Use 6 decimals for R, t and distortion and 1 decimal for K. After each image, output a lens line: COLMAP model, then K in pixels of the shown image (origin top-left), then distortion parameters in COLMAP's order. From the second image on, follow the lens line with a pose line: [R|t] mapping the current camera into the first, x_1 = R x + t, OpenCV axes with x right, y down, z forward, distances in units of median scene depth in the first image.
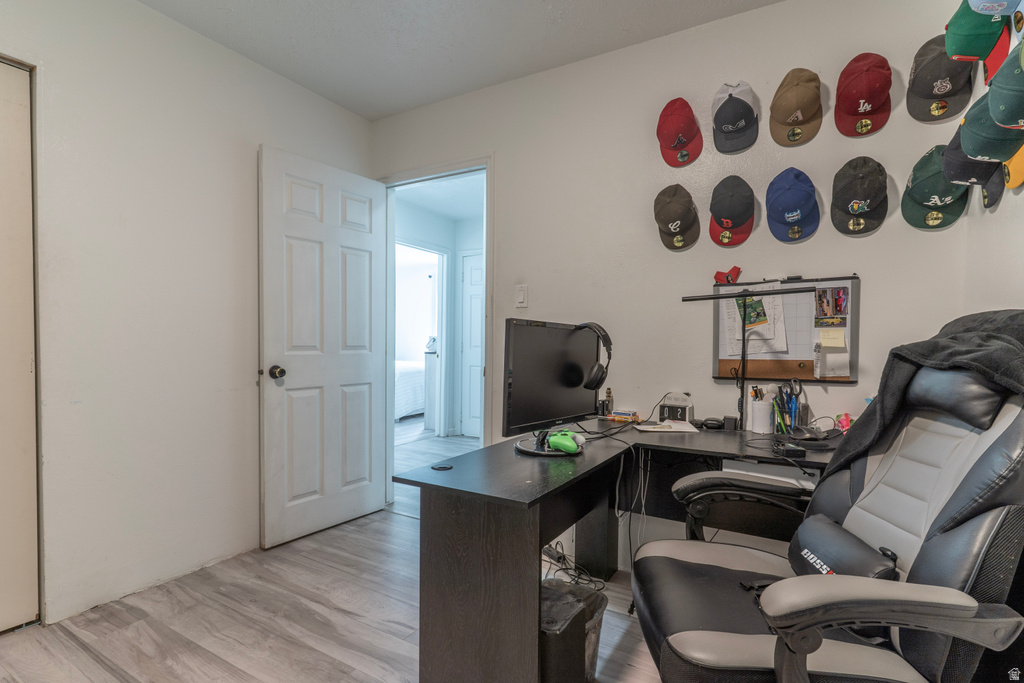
lens RADIAL K [[491.4, 0, 512.0], [0, 491.4, 341.5], [0, 0, 1]] dist [0.001452, -0.000208]
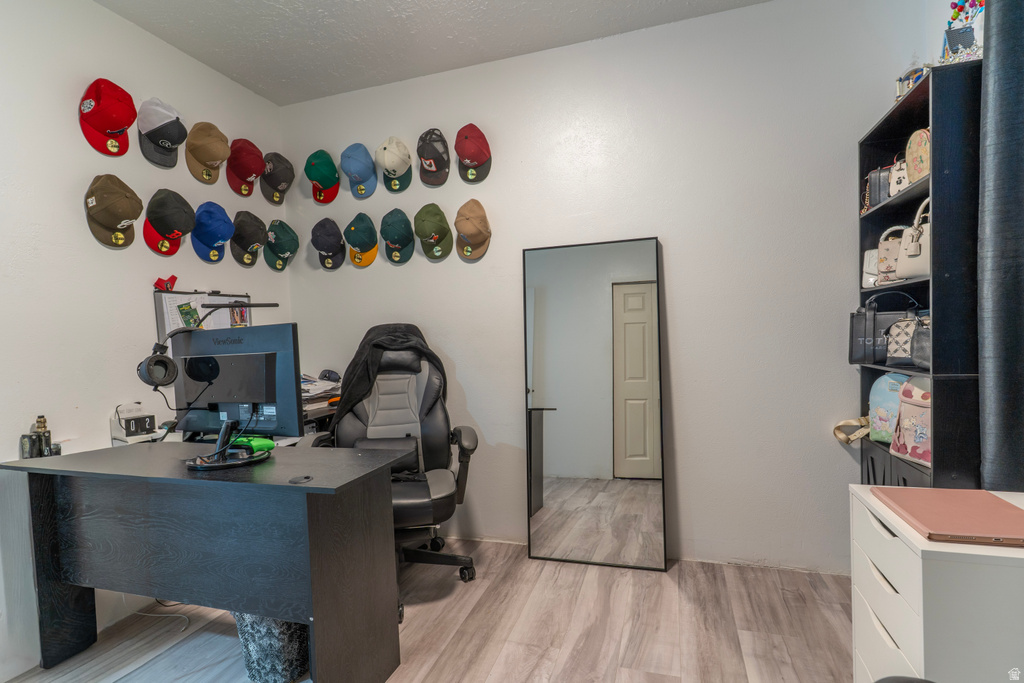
lens RADIAL K [[491.4, 0, 512.0], [0, 491.4, 341.5], [0, 0, 1]] dist [0.001452, -0.000208]
pose [[-0.245061, -0.022083, 0.969256, -0.763012], [0.032846, 0.998978, 0.031064, -0.018114], [-0.968951, 0.039449, -0.244085, 0.550550]]
